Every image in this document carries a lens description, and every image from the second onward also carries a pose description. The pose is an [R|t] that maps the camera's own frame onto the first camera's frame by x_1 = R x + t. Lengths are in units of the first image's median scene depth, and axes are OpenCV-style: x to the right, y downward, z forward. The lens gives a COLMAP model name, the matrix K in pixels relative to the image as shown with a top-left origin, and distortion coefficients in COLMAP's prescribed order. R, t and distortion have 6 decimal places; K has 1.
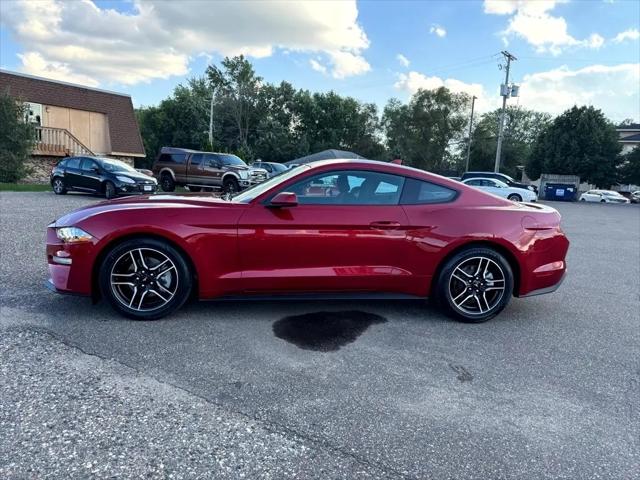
lens RADIAL K [[455.2, 0, 319.9], [0, 455.2, 228.1], [0, 0, 1]] dist [0.092804, -0.121937]
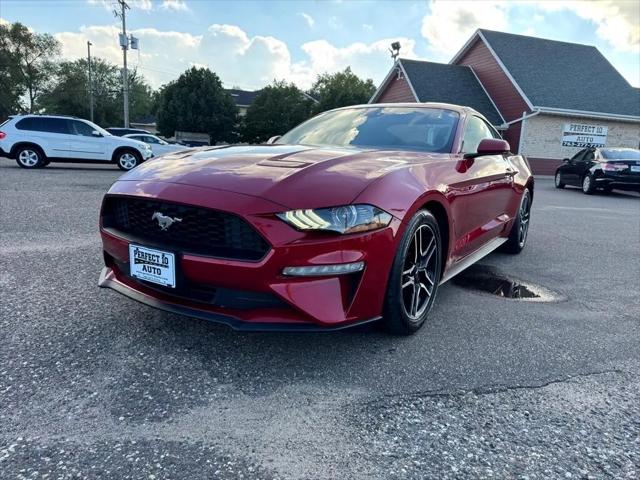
lens RADIAL K [[456.2, 0, 320.0], [0, 456.2, 240.0], [0, 0, 1]] dist [0.023580, -0.031773]
pose [[0.653844, -0.162237, 0.739032, -0.094947], [0.076811, 0.985928, 0.148480, -0.004434], [-0.752721, -0.040317, 0.657104, 0.066034]]
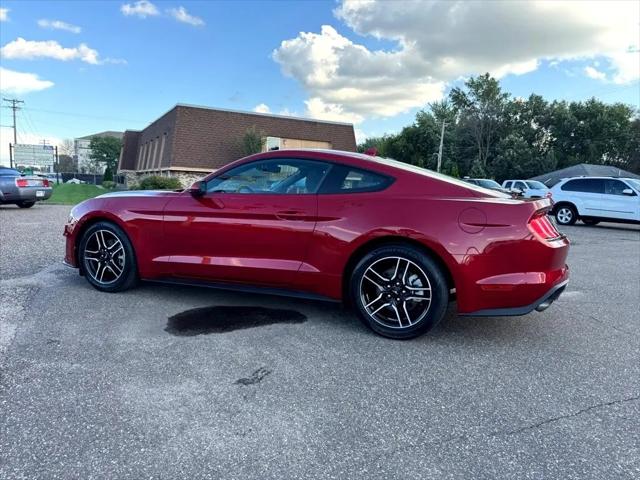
lens RADIAL K [[456.2, 0, 320.0], [0, 456.2, 240.0], [0, 0, 1]] dist [0.023580, -0.031773]
pose [[0.861745, 0.038048, -0.505914, 0.068520], [-0.050832, 0.998641, -0.011480, 0.005297], [0.504789, 0.035609, 0.862508, 0.025444]]
